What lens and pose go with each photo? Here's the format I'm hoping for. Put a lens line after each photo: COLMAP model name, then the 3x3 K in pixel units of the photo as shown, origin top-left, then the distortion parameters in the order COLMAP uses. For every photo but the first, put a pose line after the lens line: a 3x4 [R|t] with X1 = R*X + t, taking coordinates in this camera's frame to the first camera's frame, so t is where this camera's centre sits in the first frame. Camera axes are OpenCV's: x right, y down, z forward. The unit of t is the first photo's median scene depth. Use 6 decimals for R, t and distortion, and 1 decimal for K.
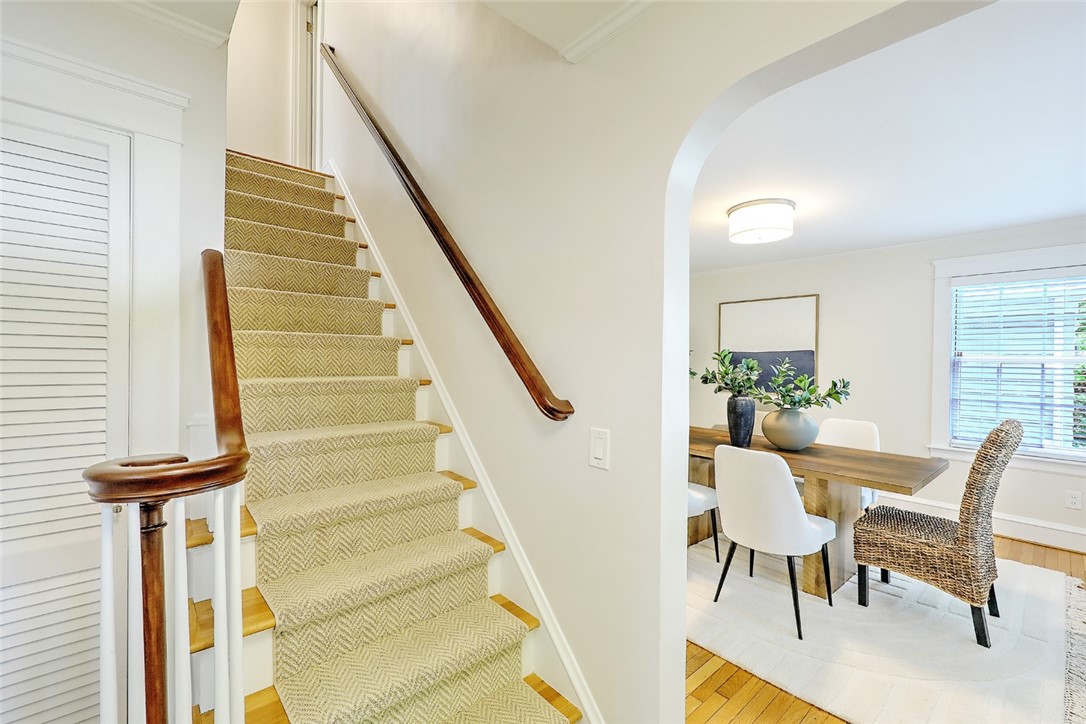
lens RADIAL K [[459.8, 0, 537.0], [0, 459.8, 362.8], [0, 0, 1]] dist [-0.002584, -0.001957]
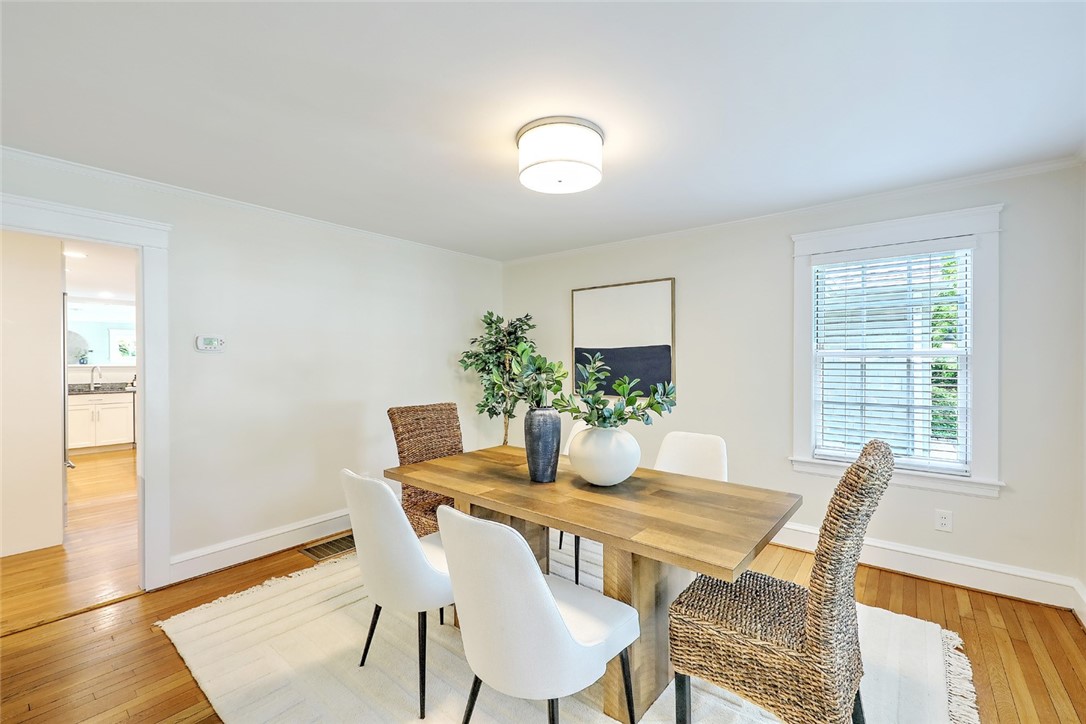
lens RADIAL K [[459.8, 0, 543.1], [0, 459.8, 362.3], [0, 0, 1]] dist [-0.002584, -0.001957]
pose [[0.984235, -0.014461, 0.176276, 0.393922], [0.015215, 0.999880, -0.002922, 0.004430], [-0.176212, 0.005558, 0.984336, 0.380701]]
